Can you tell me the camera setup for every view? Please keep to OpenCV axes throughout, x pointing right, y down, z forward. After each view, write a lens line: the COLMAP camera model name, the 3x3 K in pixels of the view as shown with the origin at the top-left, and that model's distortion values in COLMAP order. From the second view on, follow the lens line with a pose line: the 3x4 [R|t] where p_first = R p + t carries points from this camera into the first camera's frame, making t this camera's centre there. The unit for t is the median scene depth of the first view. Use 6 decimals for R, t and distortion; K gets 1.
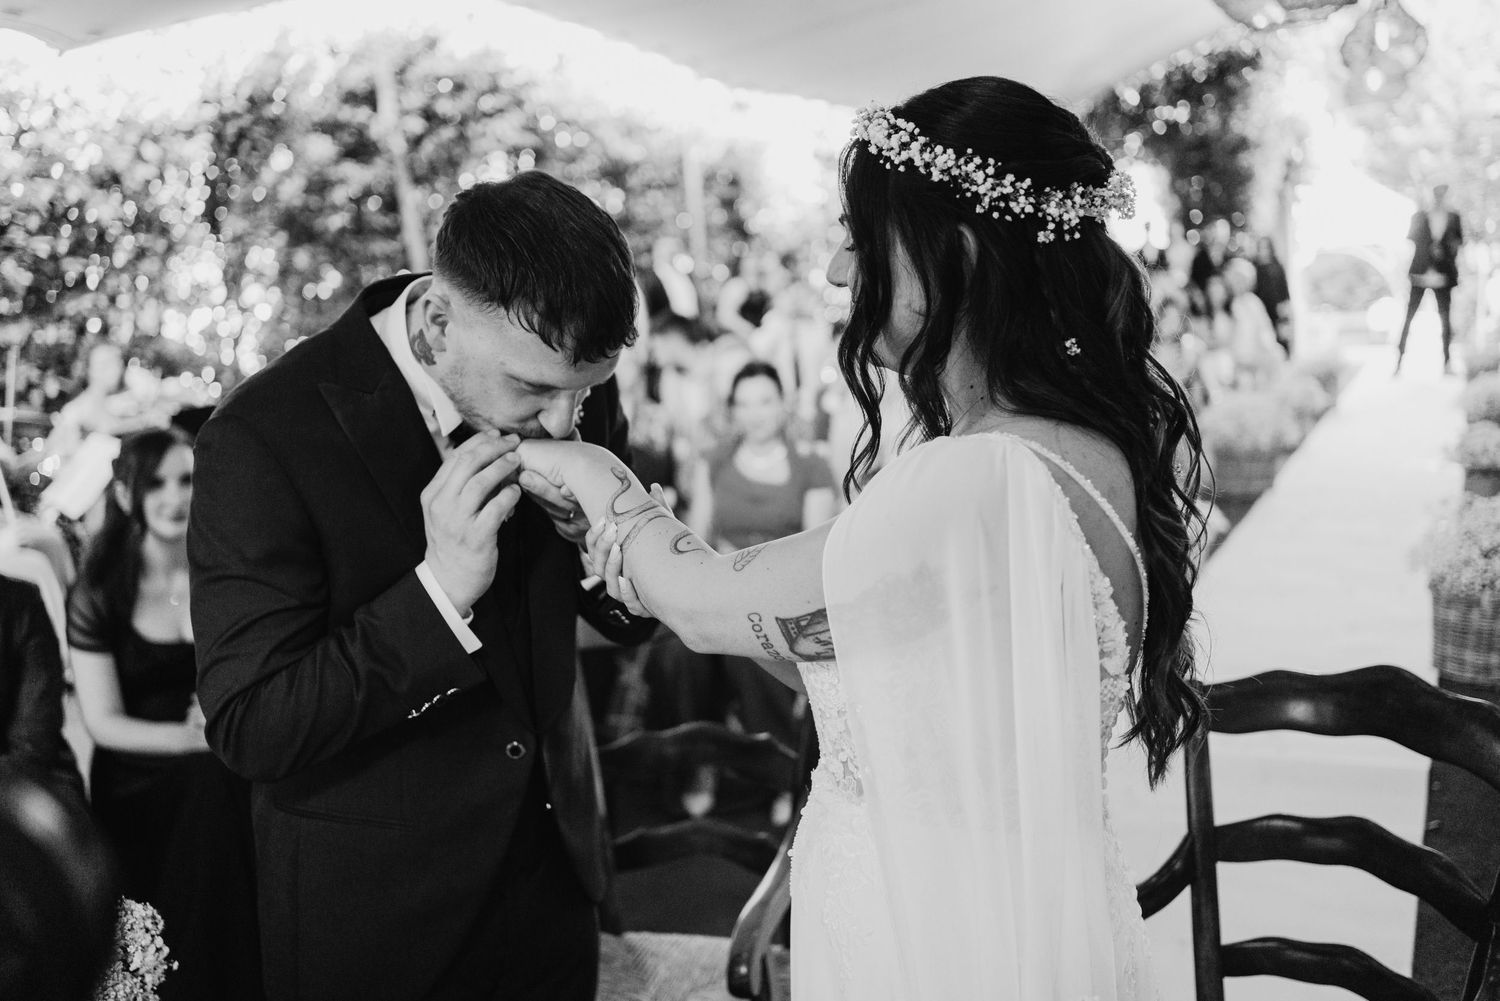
lens RADIAL K [[1519.0, 0, 750.2], [0, 1519.0, 486.9], [0, 0, 1]] dist [0.012393, 0.000000]
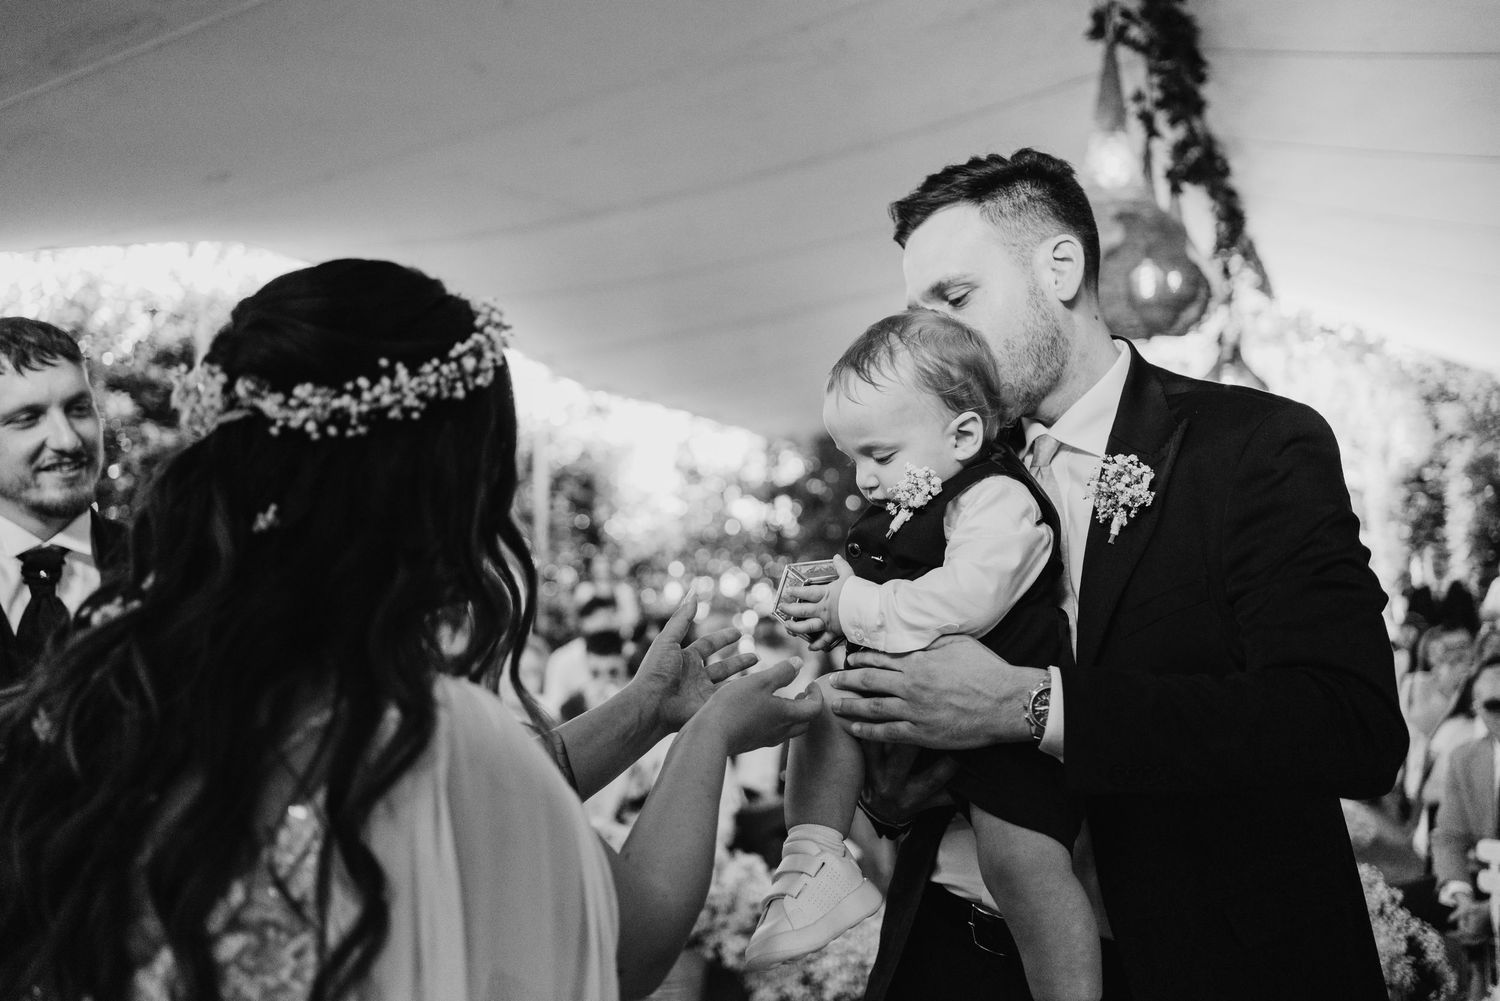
lens RADIAL K [[1519.0, 0, 745.0], [0, 1519.0, 497.5], [0, 0, 1]] dist [0.012393, 0.000000]
pose [[0.994876, 0.079756, 0.062136, 0.044072], [-0.065520, 0.976660, -0.204554, -0.001370], [-0.077000, 0.199435, 0.976881, 0.067794]]
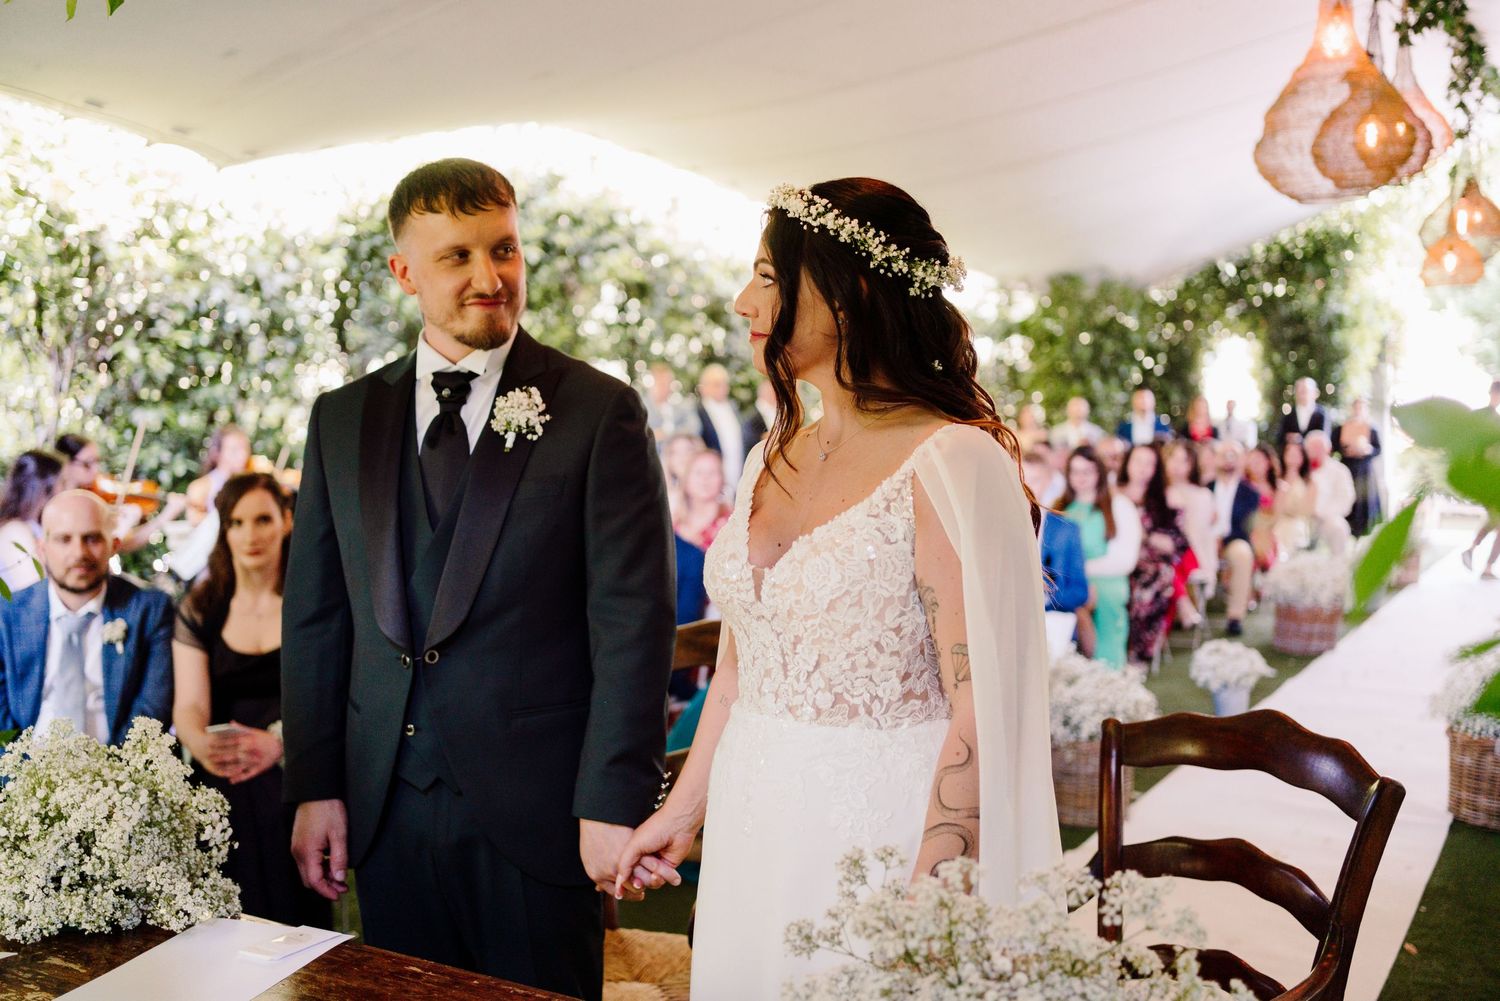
lens RADIAL K [[1519.0, 0, 744.0], [0, 1519.0, 503.2], [0, 0, 1]] dist [0.012393, 0.000000]
pose [[0.995116, 0.066197, -0.073233, 0.019074], [-0.072448, 0.993633, -0.086284, 0.019250], [0.067055, 0.091168, 0.993575, -0.041406]]
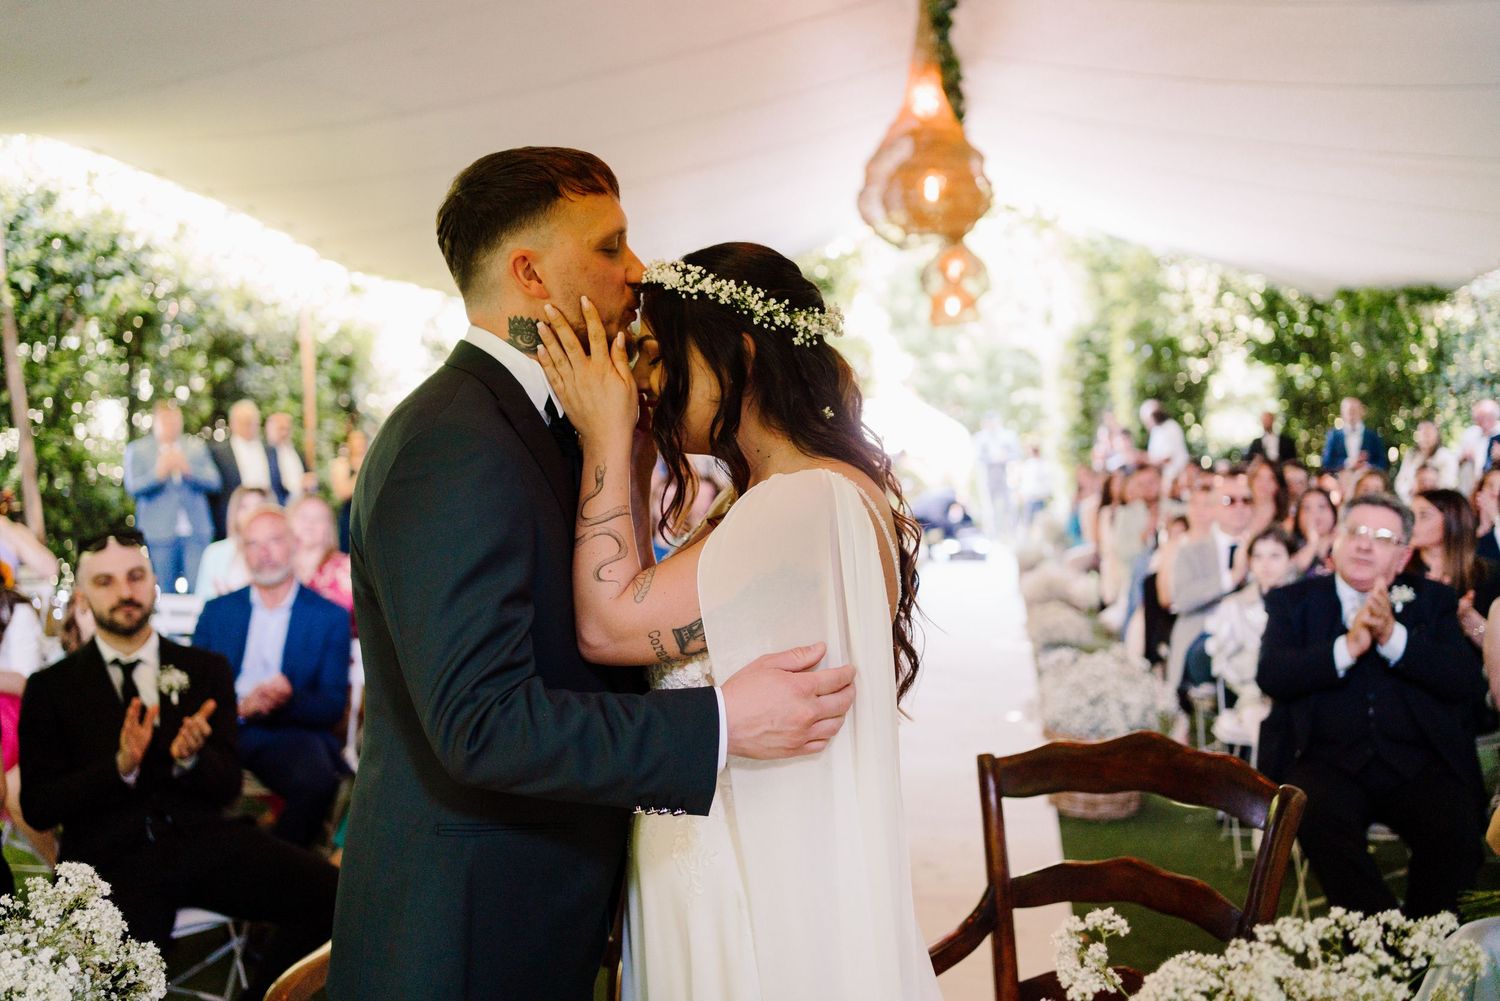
lens RADIAL K [[1519.0, 0, 742.6], [0, 1519.0, 493.6], [0, 0, 1]] dist [0.012393, 0.000000]
pose [[0.960132, 0.034606, 0.277398, -0.050819], [0.001133, 0.991818, -0.127653, 0.017895], [-0.279546, 0.122878, 0.952237, -0.019894]]
